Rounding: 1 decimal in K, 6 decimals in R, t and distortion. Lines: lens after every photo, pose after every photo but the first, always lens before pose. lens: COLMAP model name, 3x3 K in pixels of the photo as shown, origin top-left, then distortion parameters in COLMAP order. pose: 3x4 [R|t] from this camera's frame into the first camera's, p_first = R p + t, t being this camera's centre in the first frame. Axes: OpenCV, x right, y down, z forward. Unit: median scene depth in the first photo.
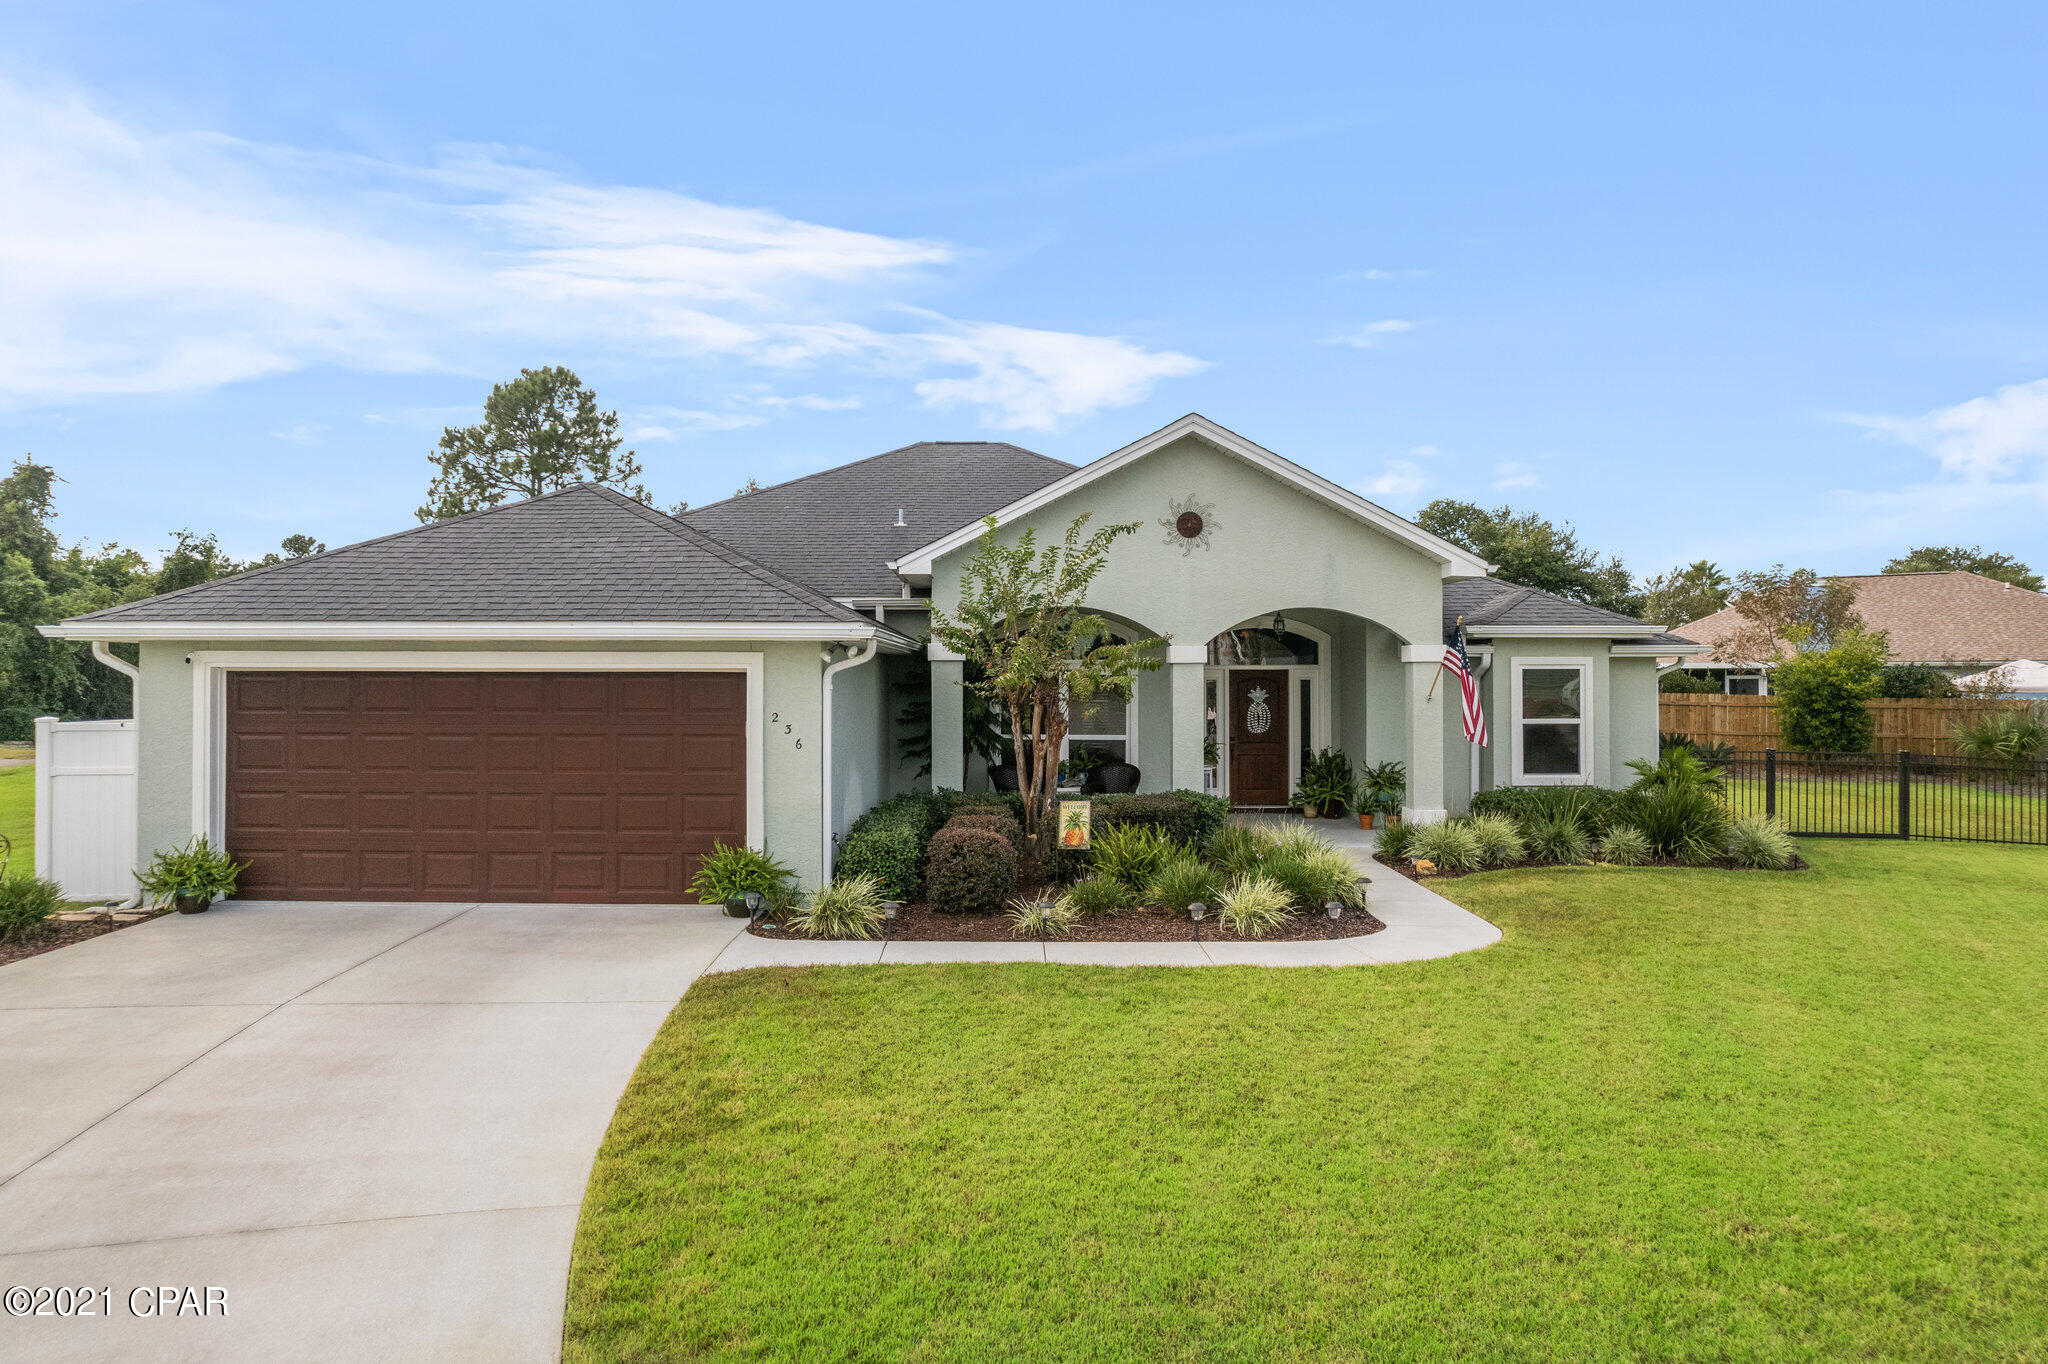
lens RADIAL K [[1314.9, 0, 1025.2], [0, 1314.9, 671.8], [0, 0, 1]] dist [-0.036521, 0.028092]
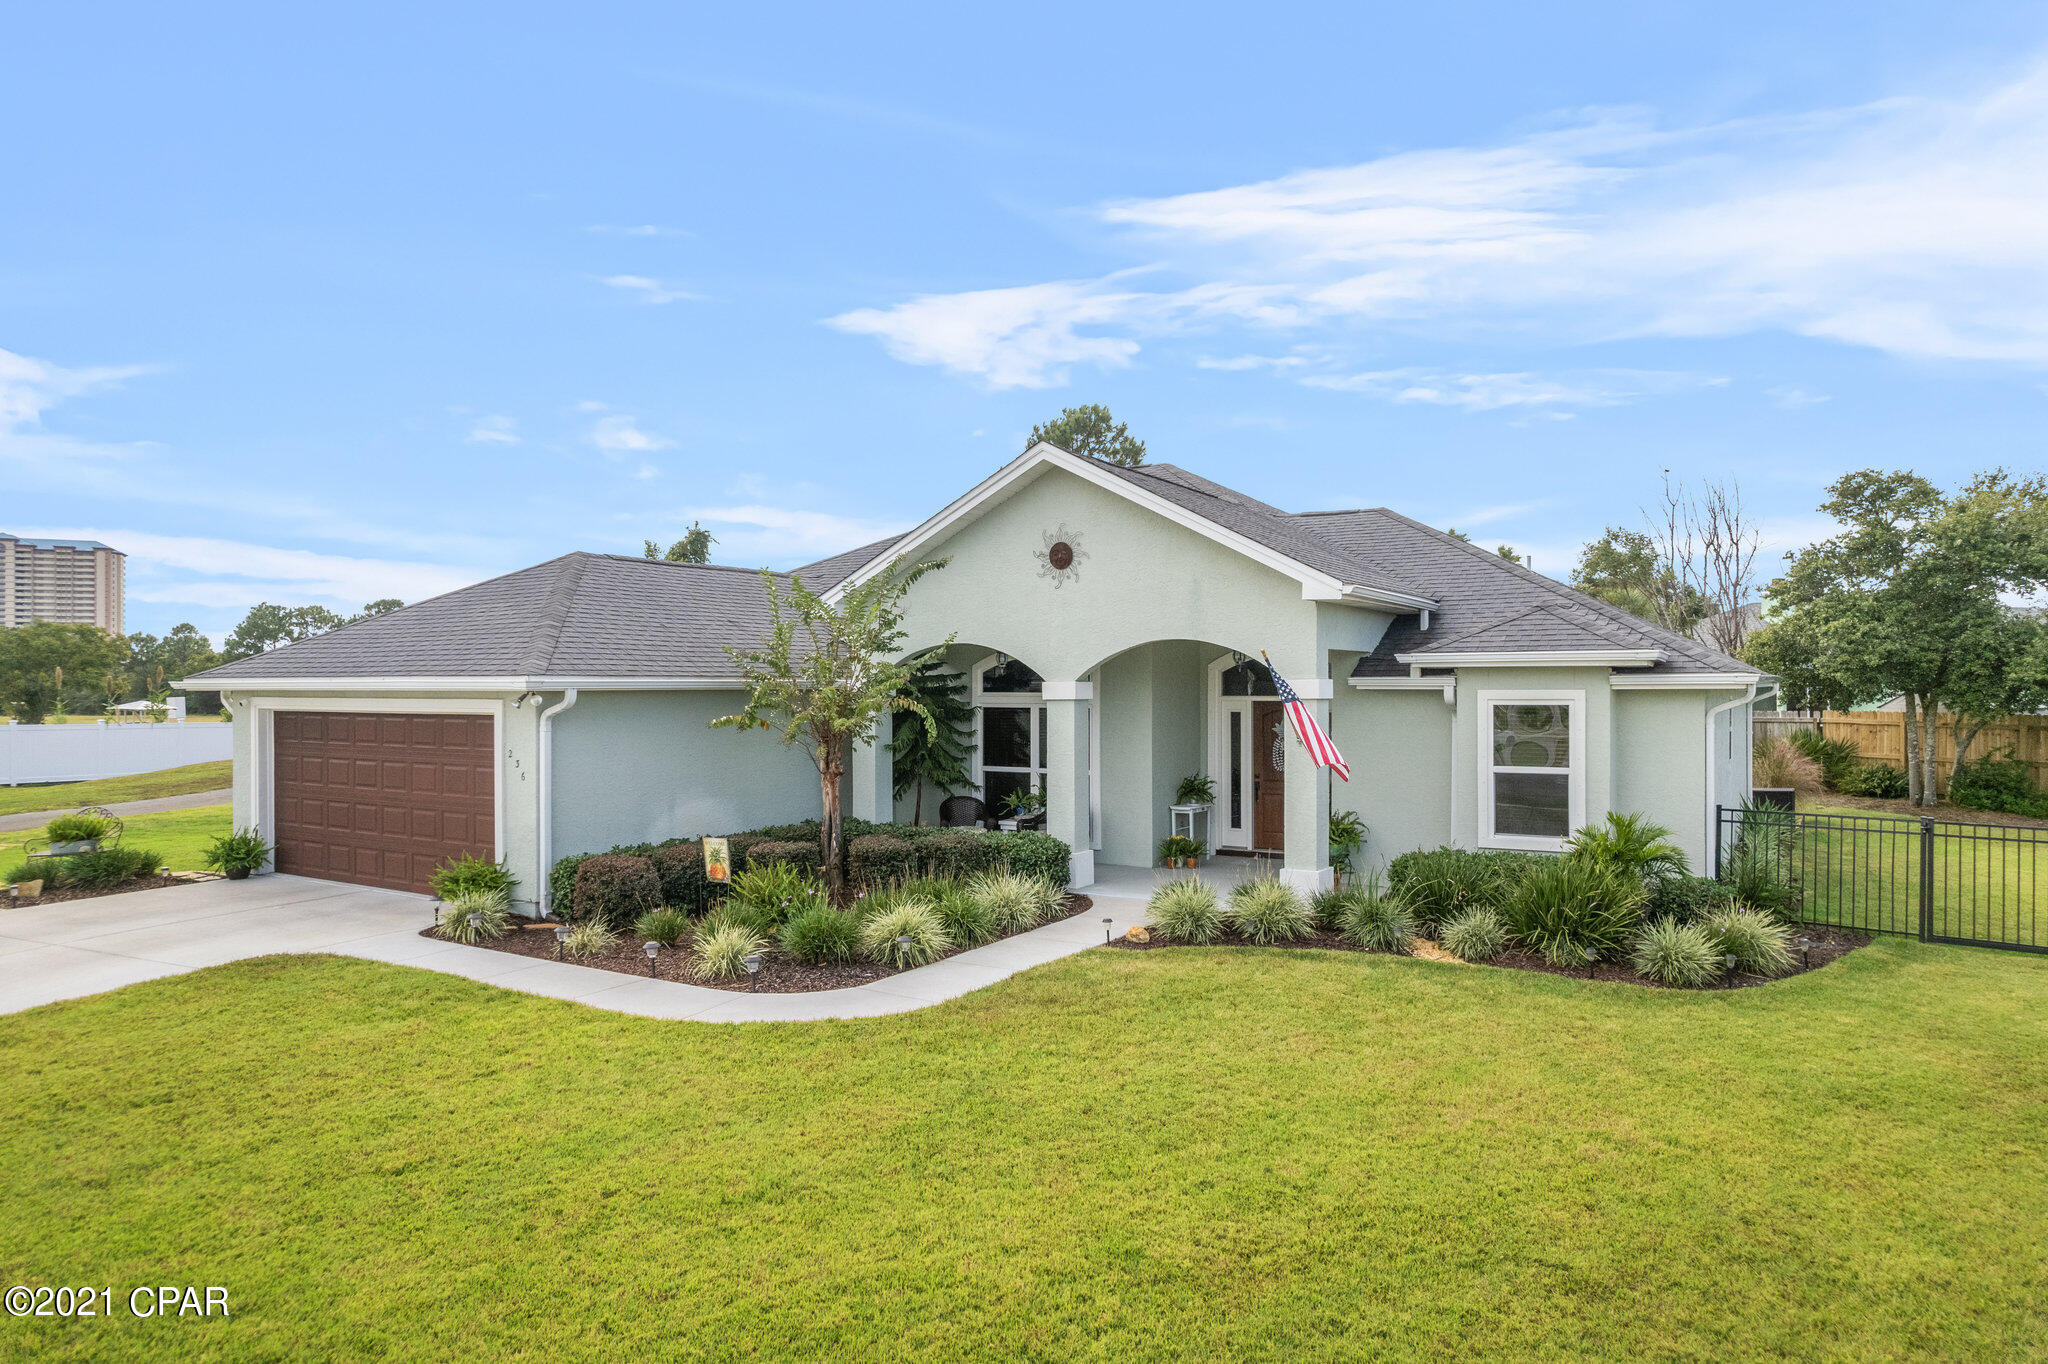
lens RADIAL K [[1314.9, 0, 1027.3], [0, 1314.9, 690.2], [0, 0, 1]] dist [-0.036521, 0.028092]
pose [[0.851645, -0.001933, -0.524116, 0.607521], [0.006874, 0.999948, 0.007482, -0.020884], [0.524074, -0.009975, 0.851614, 0.167399]]
